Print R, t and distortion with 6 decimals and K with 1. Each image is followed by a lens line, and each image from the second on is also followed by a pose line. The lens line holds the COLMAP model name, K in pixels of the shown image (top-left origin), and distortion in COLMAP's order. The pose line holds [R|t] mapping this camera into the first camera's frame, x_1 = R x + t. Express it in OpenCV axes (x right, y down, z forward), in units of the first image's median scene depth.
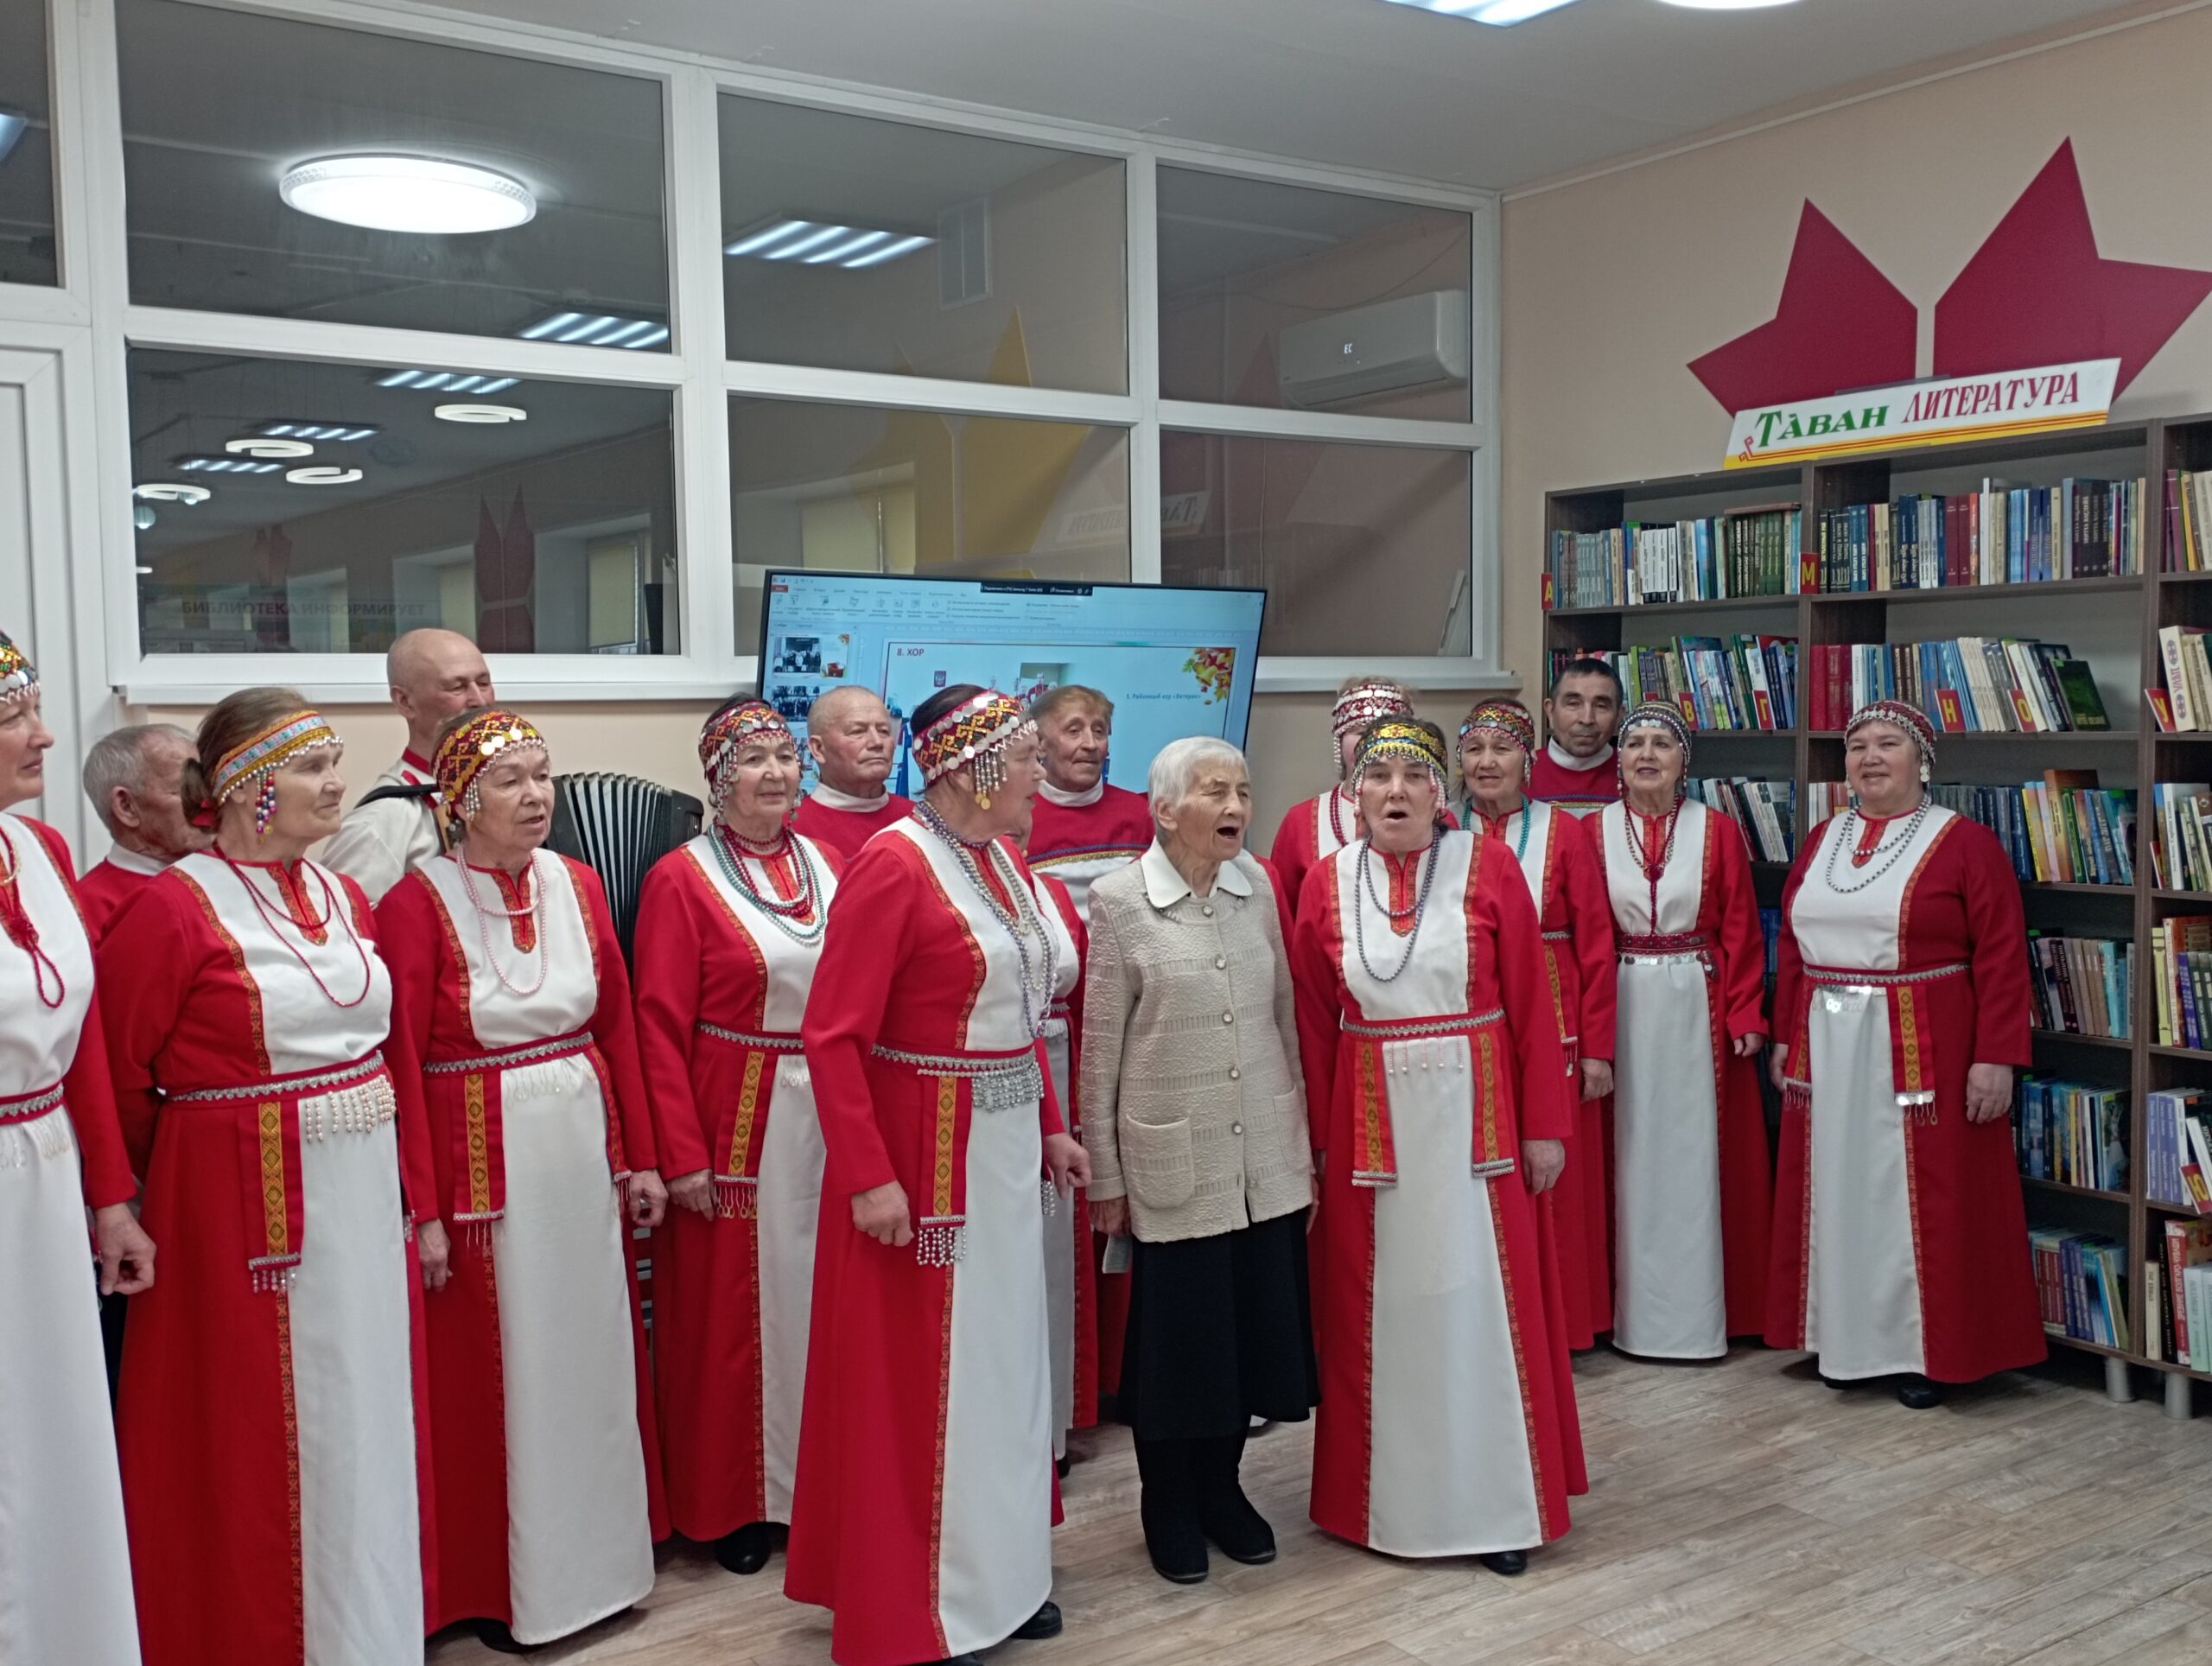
lens RADIAL K [[2126.6, 0, 1106.0], [0, 2126.6, 833.0], [0, 0, 1]] dist [0.092488, -0.104010]
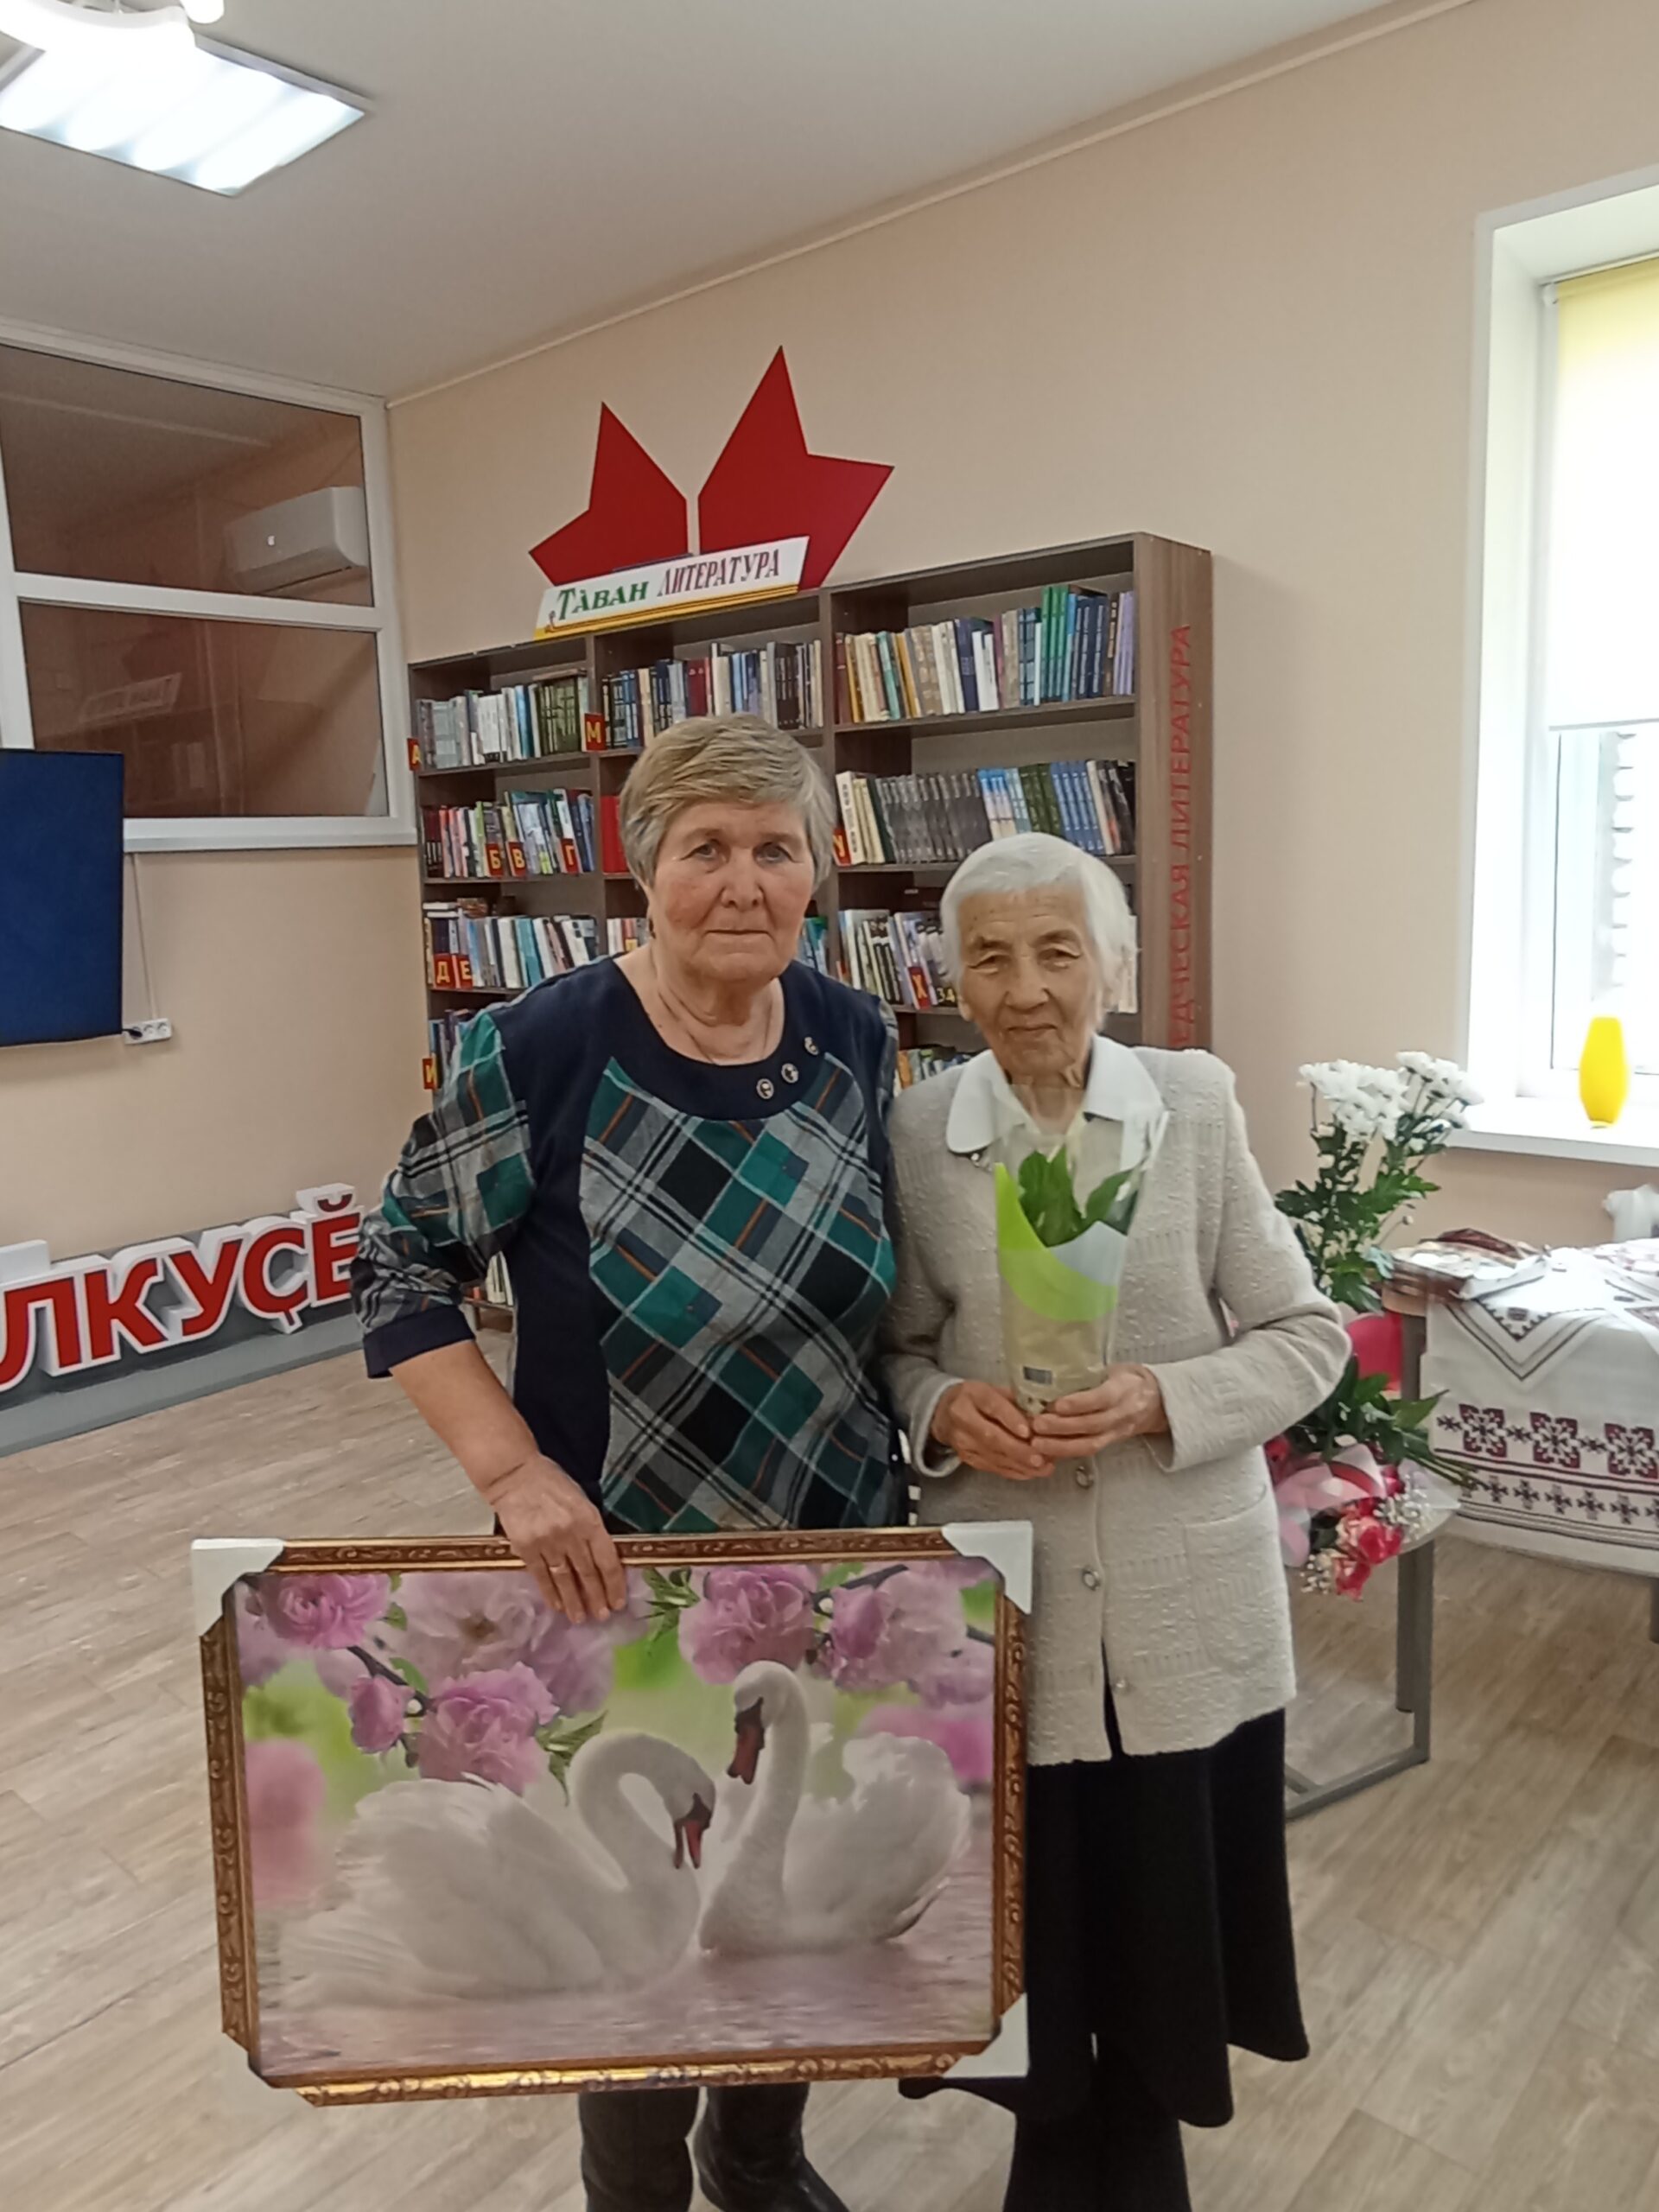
lens RADIAL K [[1580.7, 0, 829.5], [0, 1580.7, 1106.0], [0, 0, 1]] dist [-0.042453, 0.001556]
pose [[0.969757, -0.059890, 0.236612, 0.246012], [0.038700, 0.994894, 0.093210, 0.001983], [-0.240986, -0.081234, 0.967123, 0.159770]]
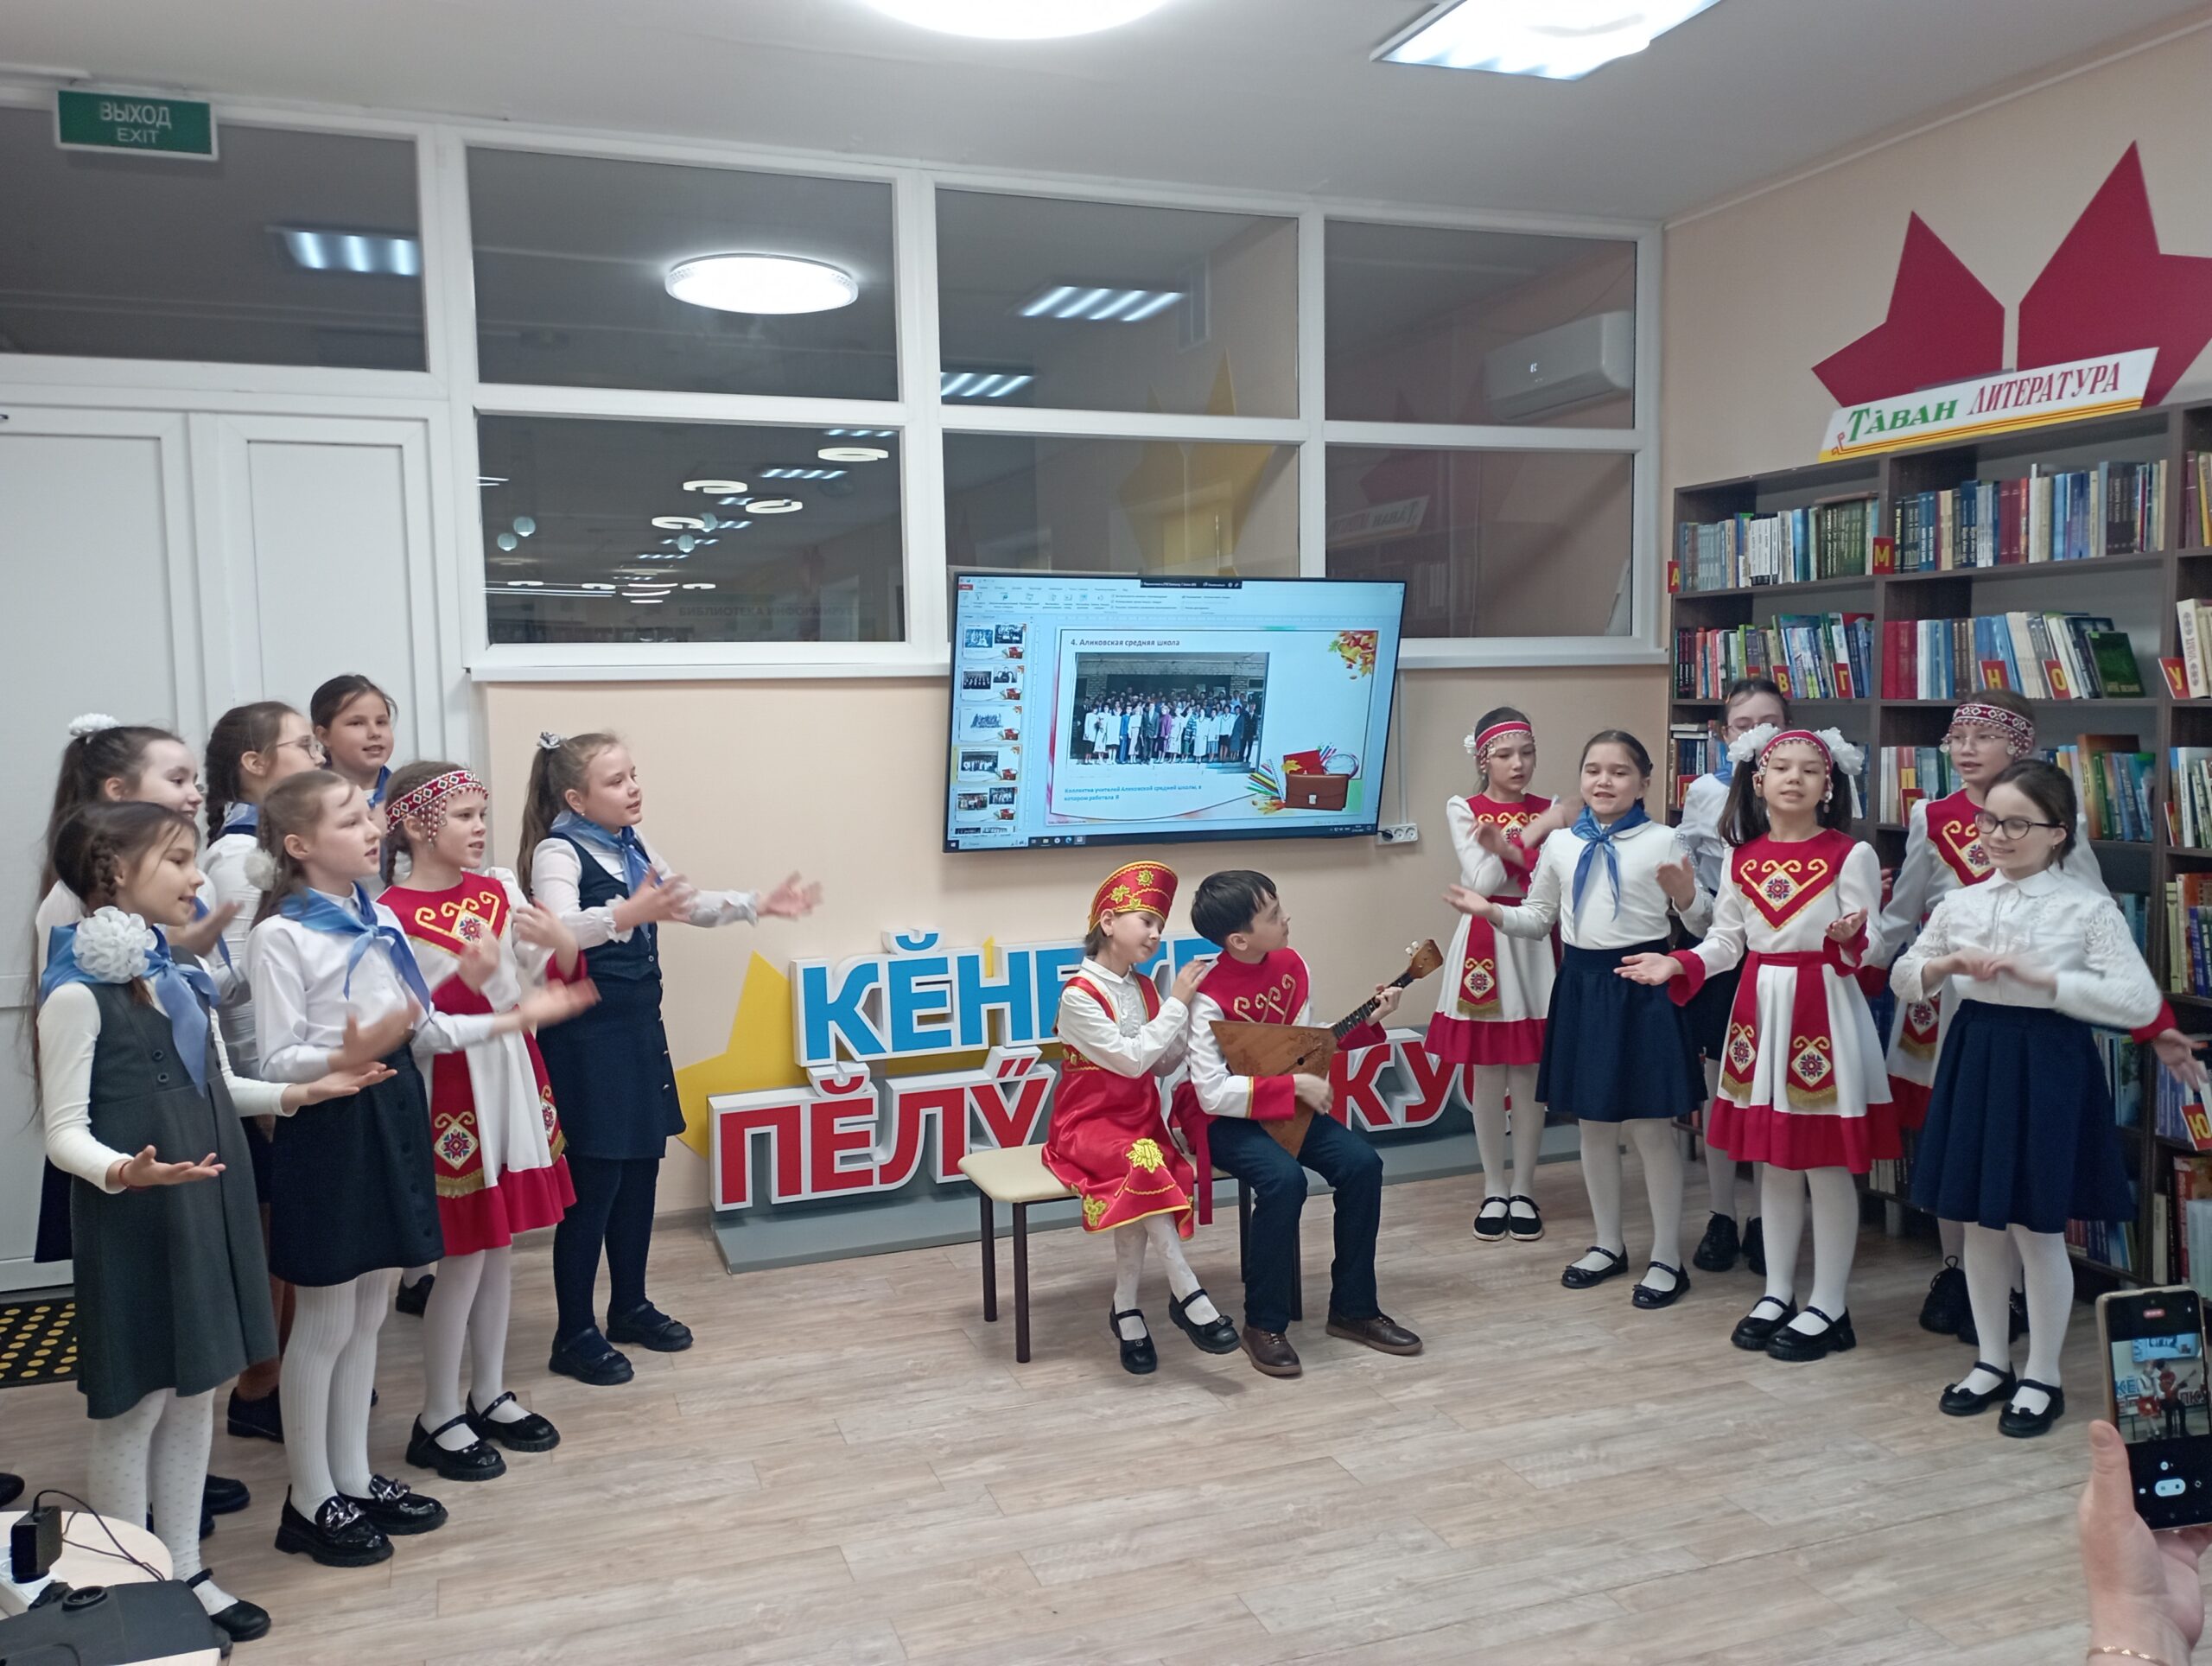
lens RADIAL K [[1794.7, 0, 1106.0], [0, 1794.7, 833.0], [0, 0, 1]] dist [0.103482, -0.132294]
pose [[0.969454, 0.016449, -0.244723, 0.177270], [-0.011253, 0.999681, 0.022615, 0.004397], [0.245017, -0.019170, 0.969329, -0.004002]]
